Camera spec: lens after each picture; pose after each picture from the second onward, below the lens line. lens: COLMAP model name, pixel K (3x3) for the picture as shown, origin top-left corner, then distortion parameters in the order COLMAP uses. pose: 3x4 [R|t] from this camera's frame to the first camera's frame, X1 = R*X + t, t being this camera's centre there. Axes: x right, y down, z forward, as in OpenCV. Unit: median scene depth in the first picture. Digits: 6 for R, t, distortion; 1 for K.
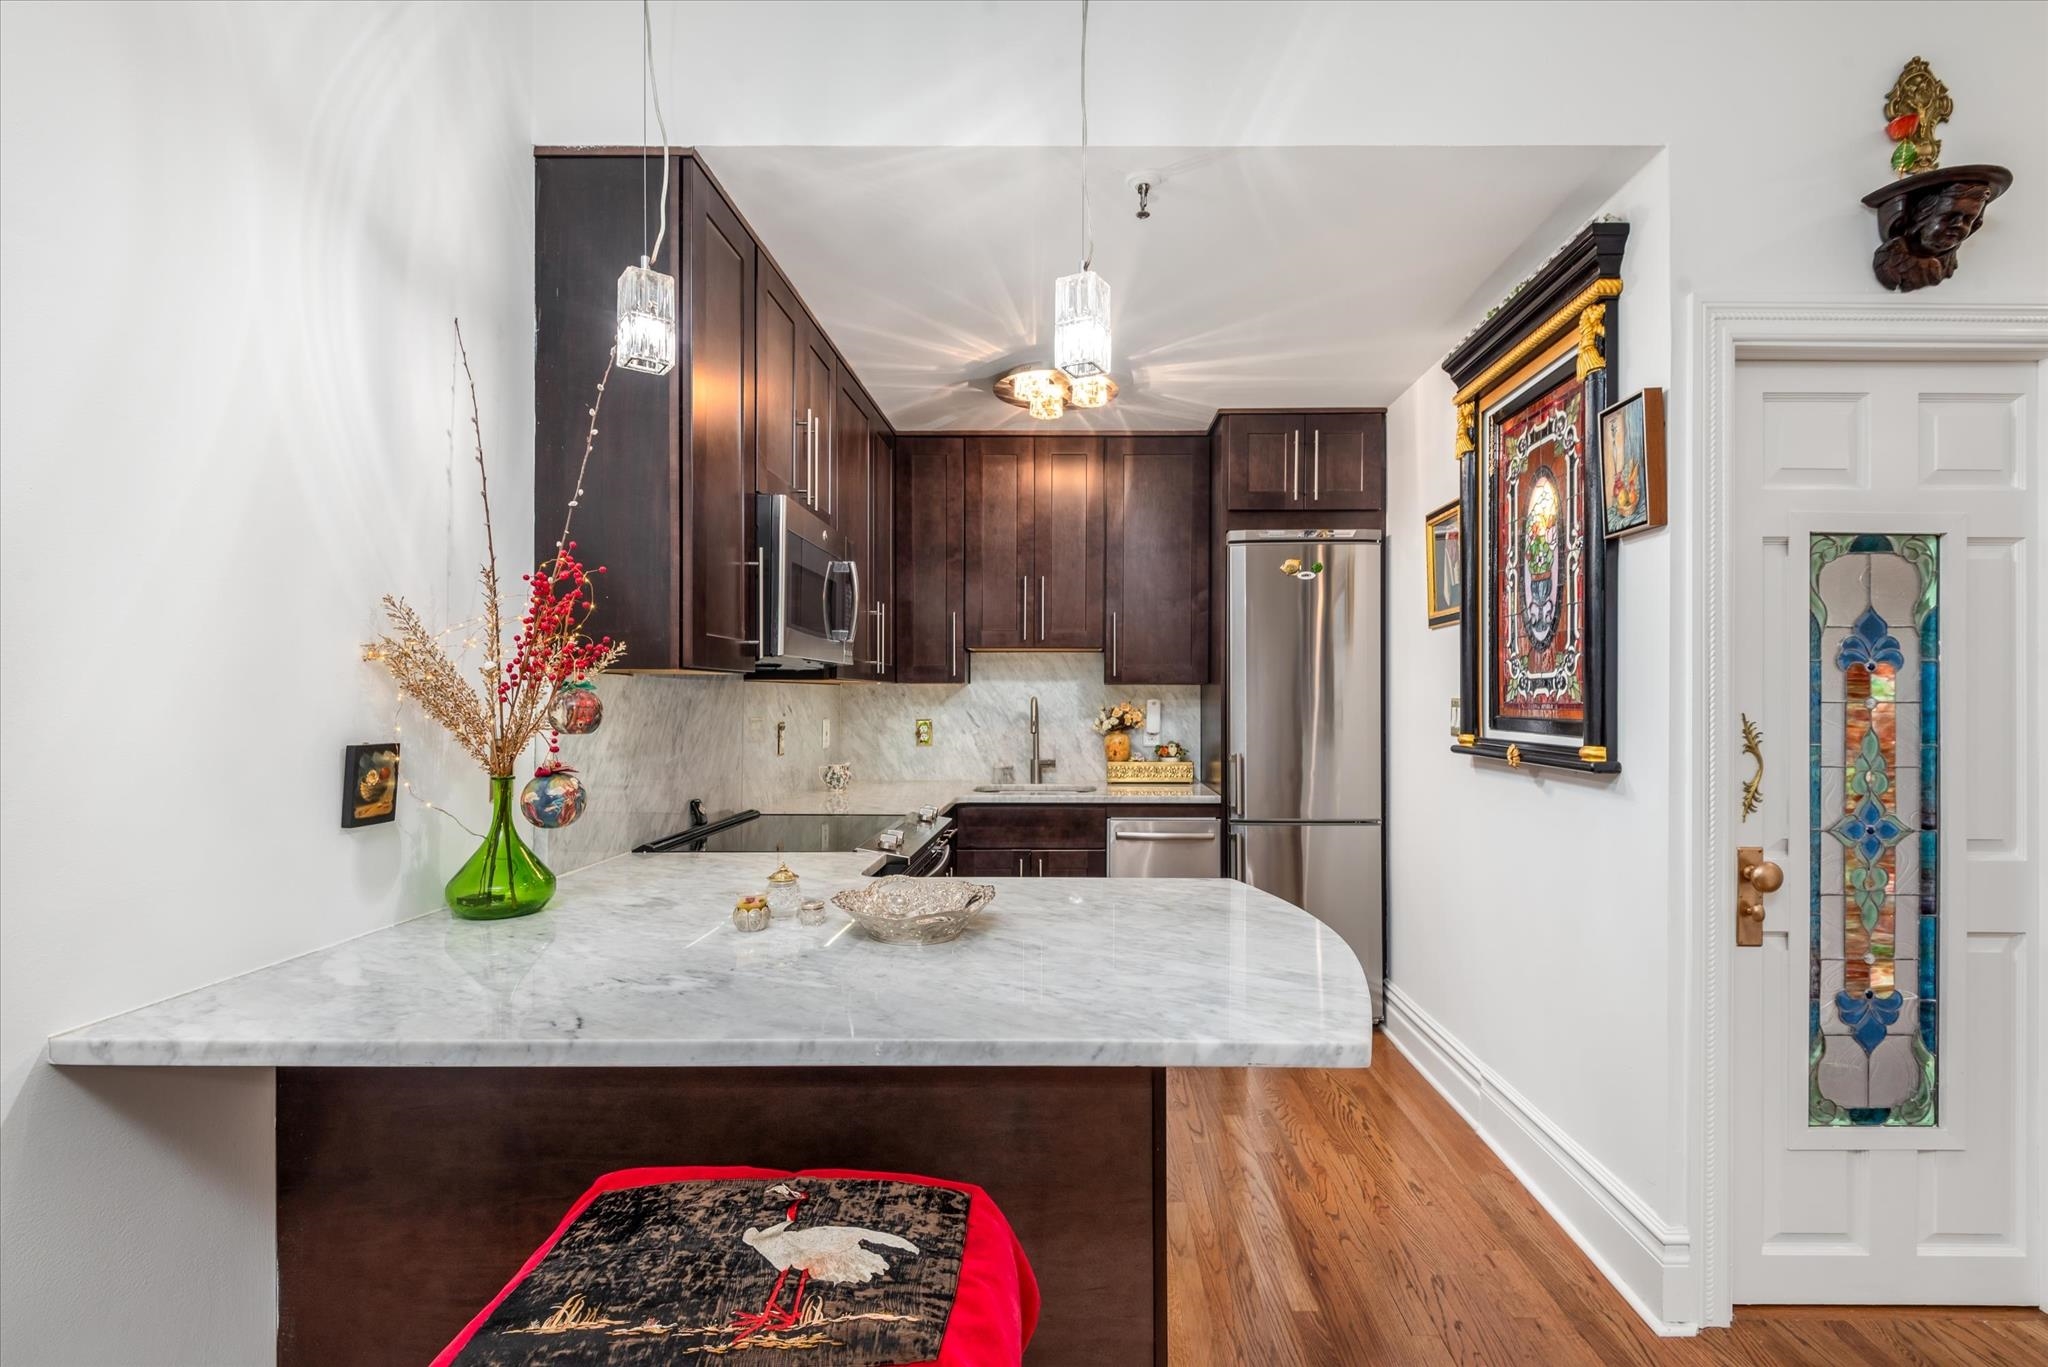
lens RADIAL K [[944.2, 0, 1079.7], [0, 944.2, 707.2], [0, 0, 1]] dist [0.007329, -0.008128]
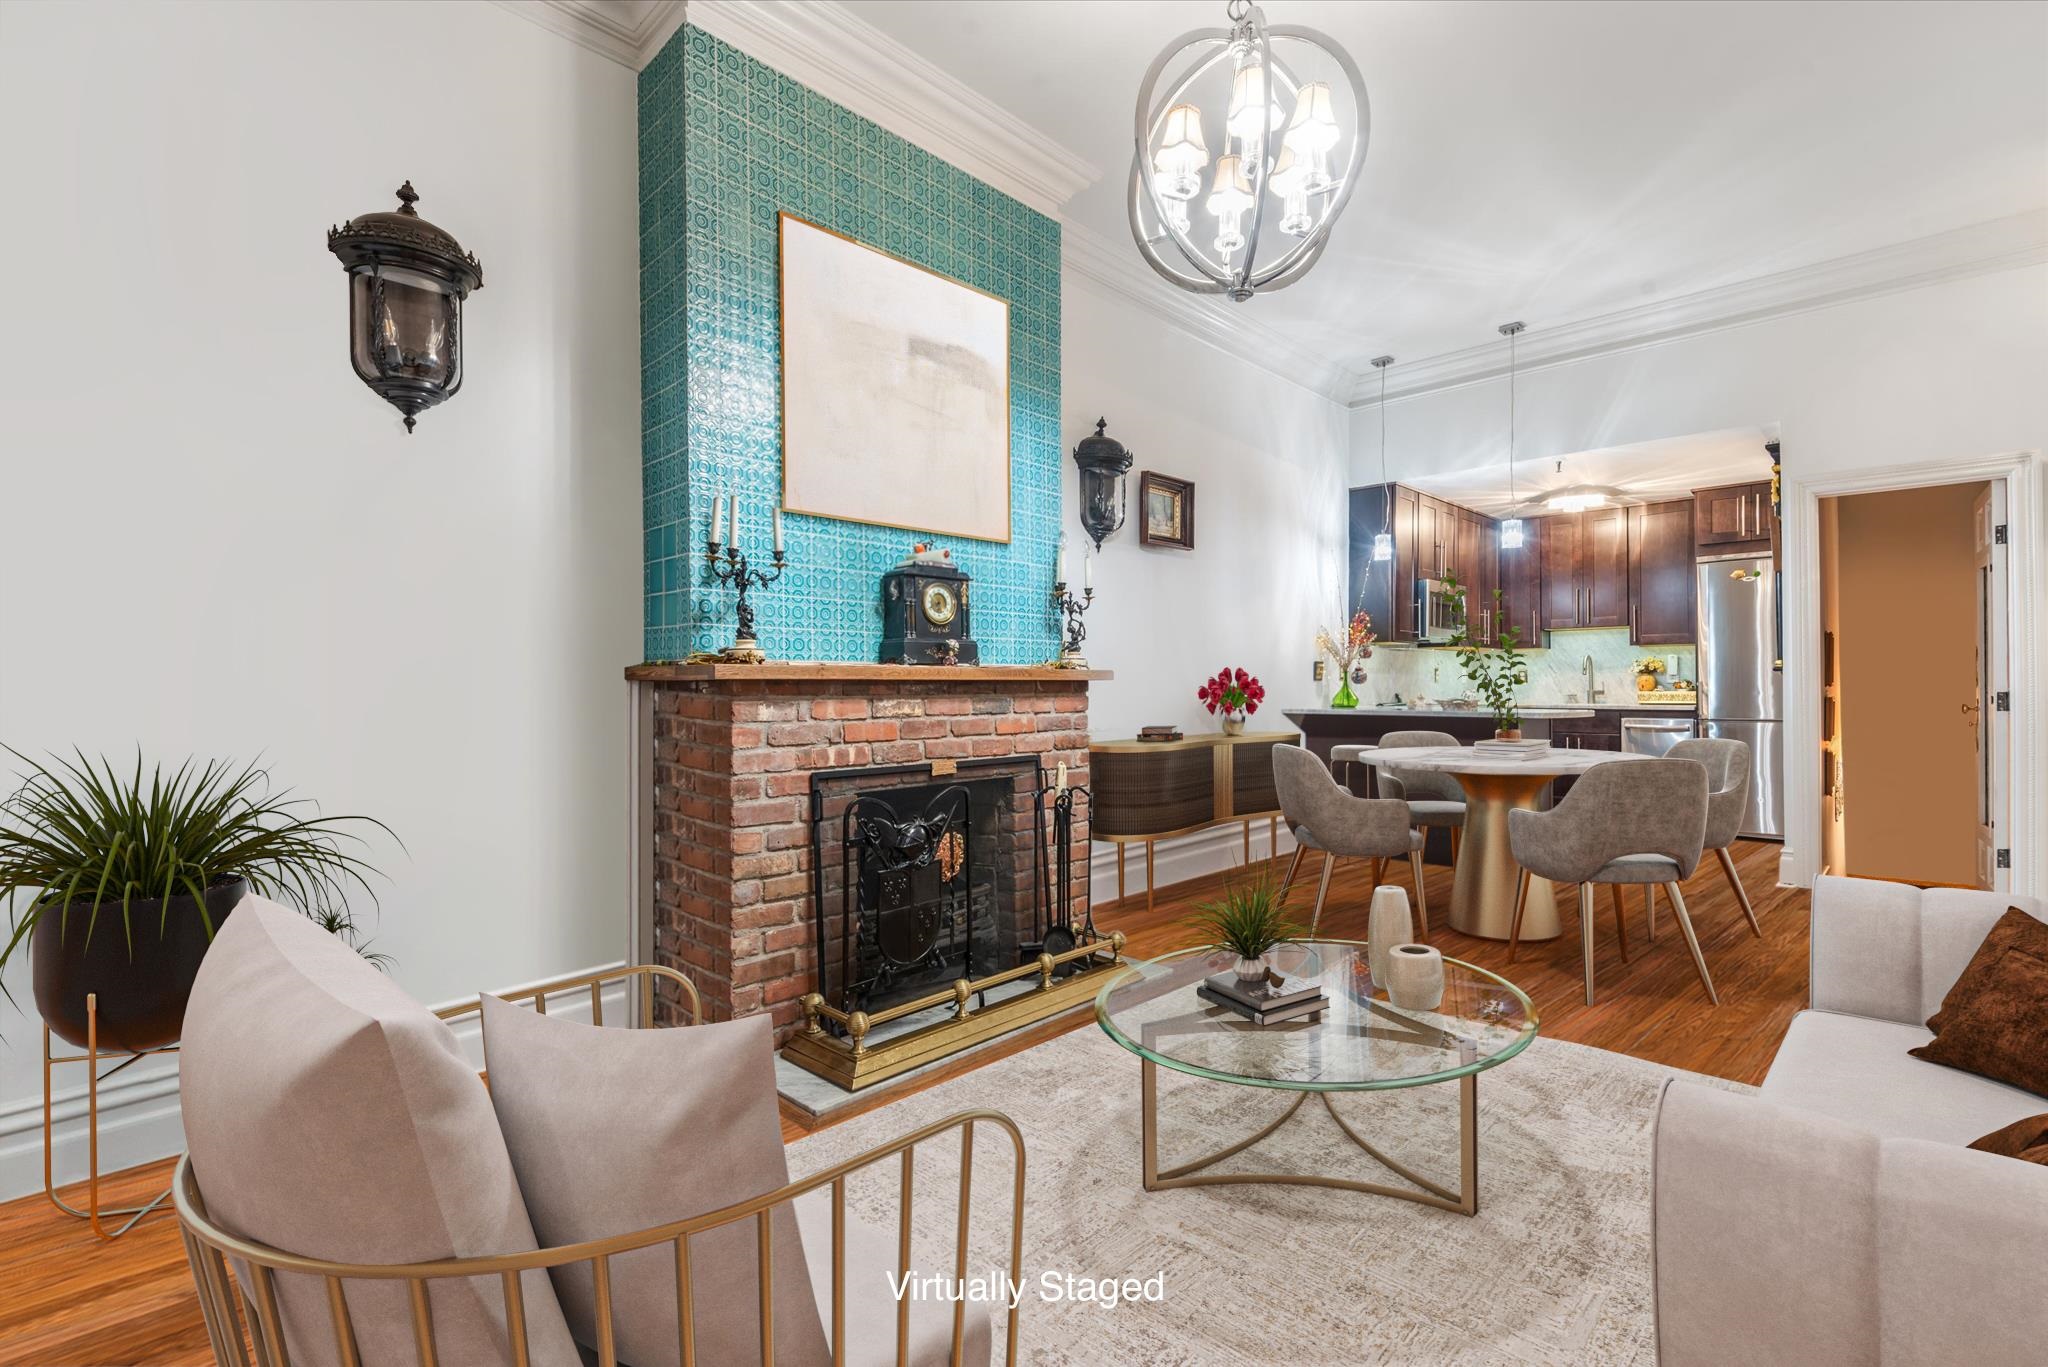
lens RADIAL K [[925.9, 0, 1010.9], [0, 925.9, 690.6], [0, 0, 1]] dist [0.000727, -0.000219]
pose [[0.706279, -0.000785, -0.707933, 0.451860], [-0.001624, 0.999995, -0.002730, 0.068730], [0.707932, 0.003078, 0.706274, -1.084042]]
